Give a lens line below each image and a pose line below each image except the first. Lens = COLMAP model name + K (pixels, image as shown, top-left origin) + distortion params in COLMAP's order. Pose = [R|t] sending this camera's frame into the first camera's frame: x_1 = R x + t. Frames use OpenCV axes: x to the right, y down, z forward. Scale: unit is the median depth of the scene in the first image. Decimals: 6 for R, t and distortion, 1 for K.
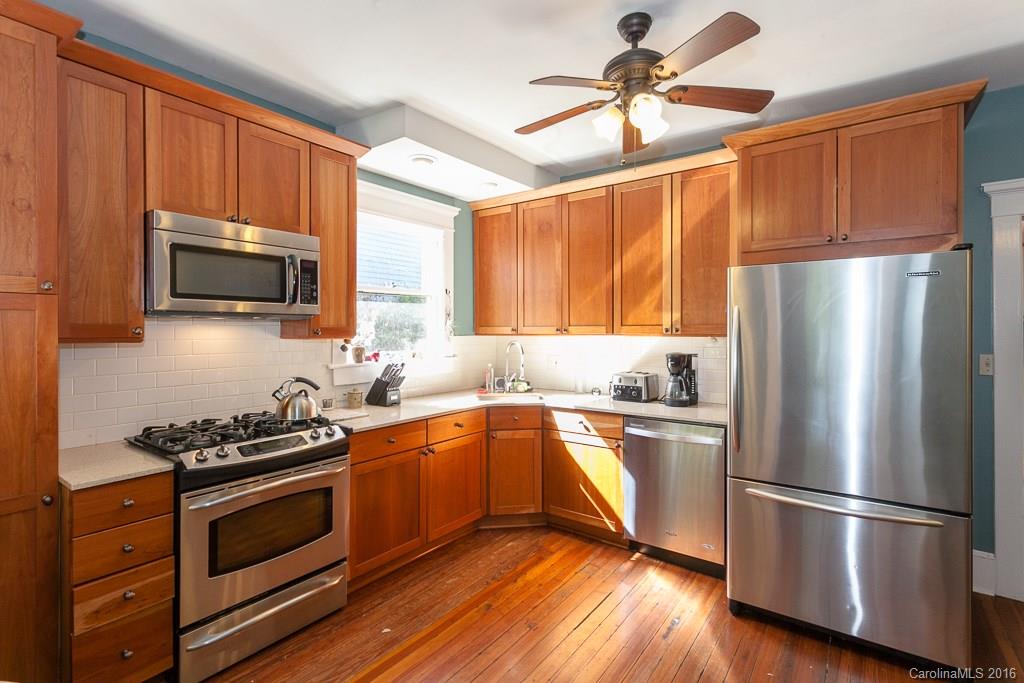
lens RADIAL K [[485.7, 0, 510.9], [0, 485.7, 333.0], [0, 0, 1]] dist [0.001017, 0.000715]
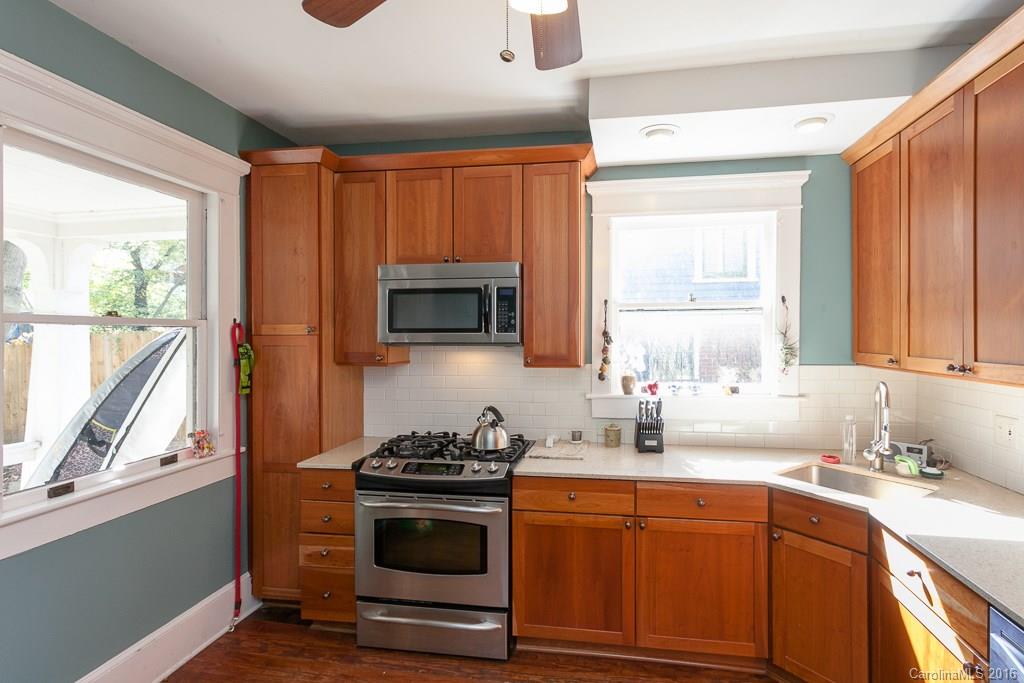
lens RADIAL K [[489.6, 0, 512.0], [0, 489.6, 341.5], [0, 0, 1]] dist [0.000315, 0.000546]
pose [[0.474950, 0.009348, -0.879963, 0.450449], [-0.004520, 0.999956, 0.008183, -0.048547], [0.880001, 0.000091, 0.474972, 0.535165]]
